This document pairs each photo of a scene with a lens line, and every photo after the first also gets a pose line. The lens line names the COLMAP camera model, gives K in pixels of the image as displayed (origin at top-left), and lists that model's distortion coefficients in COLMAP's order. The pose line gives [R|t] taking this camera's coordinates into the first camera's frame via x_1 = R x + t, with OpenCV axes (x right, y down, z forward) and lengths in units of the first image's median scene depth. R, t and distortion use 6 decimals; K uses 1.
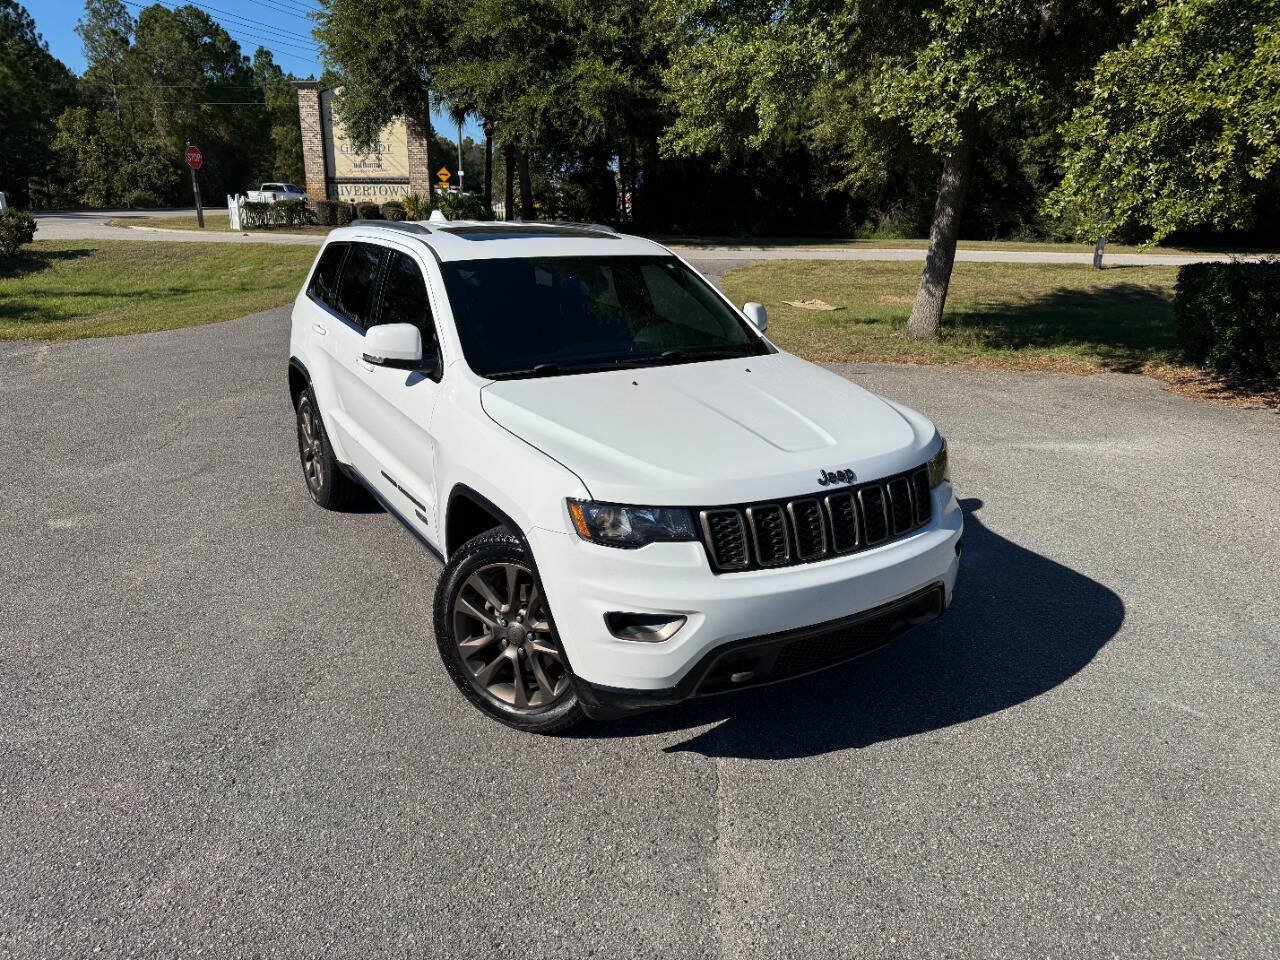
lens RADIAL K [[919.7, 0, 634.3], [0, 919.7, 472.7], [0, 0, 1]] dist [0.028355, -0.028224]
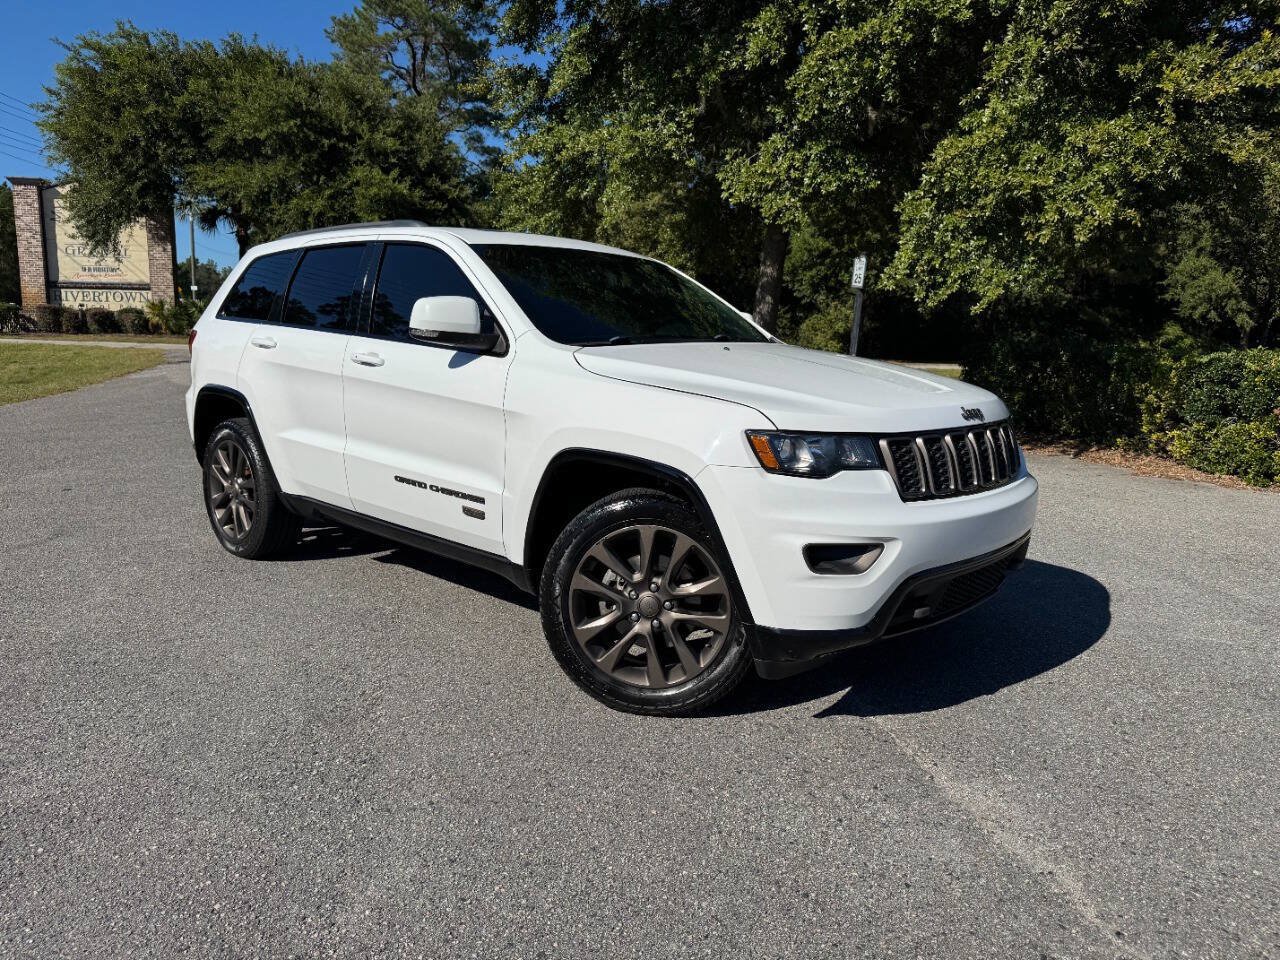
lens RADIAL K [[919.7, 0, 650.3], [0, 919.7, 475.4], [0, 0, 1]] dist [0.028355, -0.028224]
pose [[0.958616, -0.031606, 0.282943, -0.147972], [0.067781, 0.990579, -0.118991, 0.060547], [-0.276517, 0.133244, 0.951727, 0.046466]]
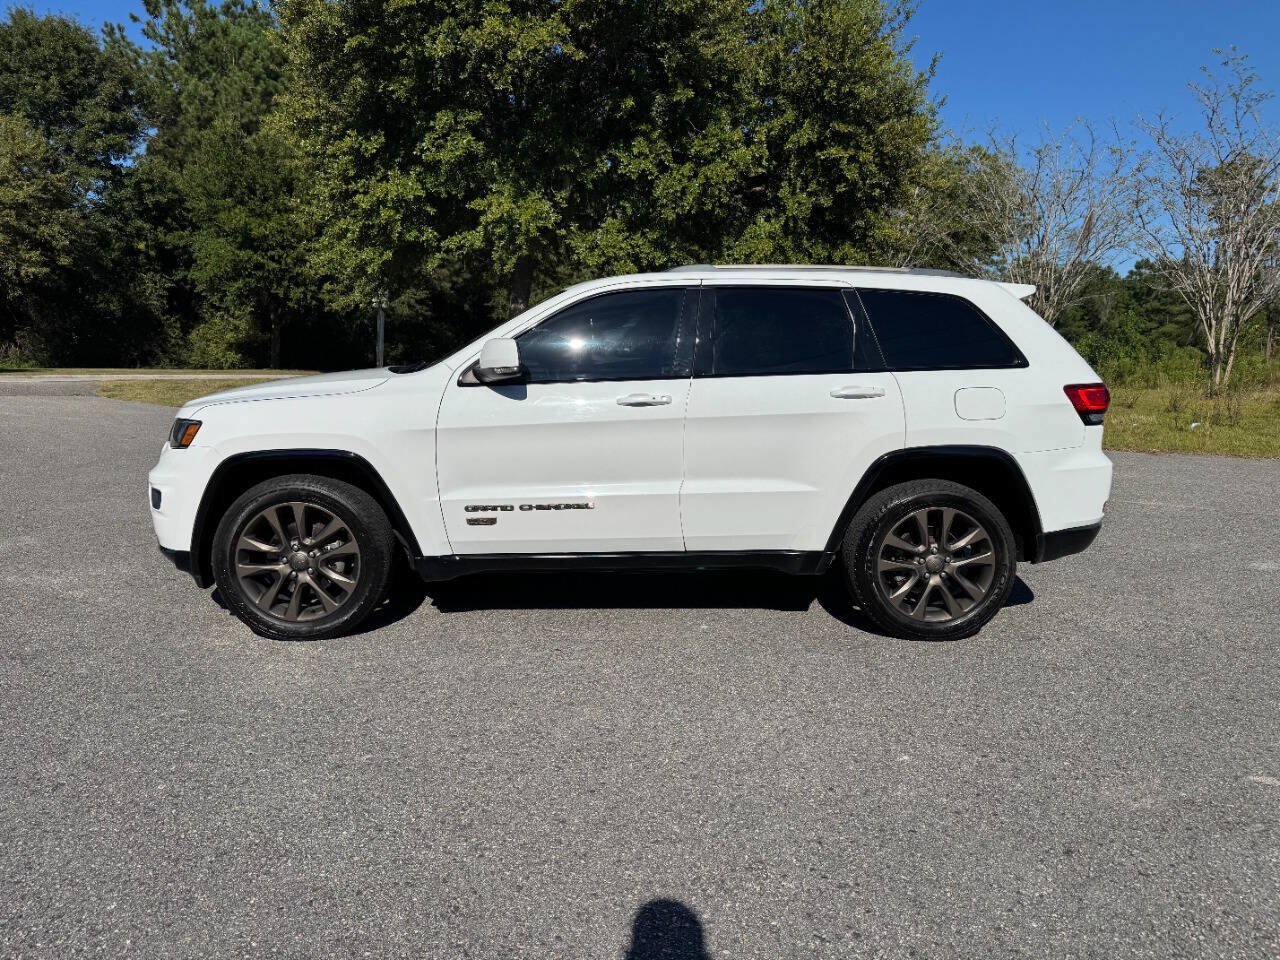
lens RADIAL K [[919.7, 0, 631.7], [0, 919.7, 483.5], [0, 0, 1]] dist [0.028355, -0.028224]
pose [[0.485681, -0.124600, 0.865210, -1.103384], [0.238444, 0.971138, 0.006006, -0.028731], [-0.840986, 0.203387, 0.501374, 0.285223]]
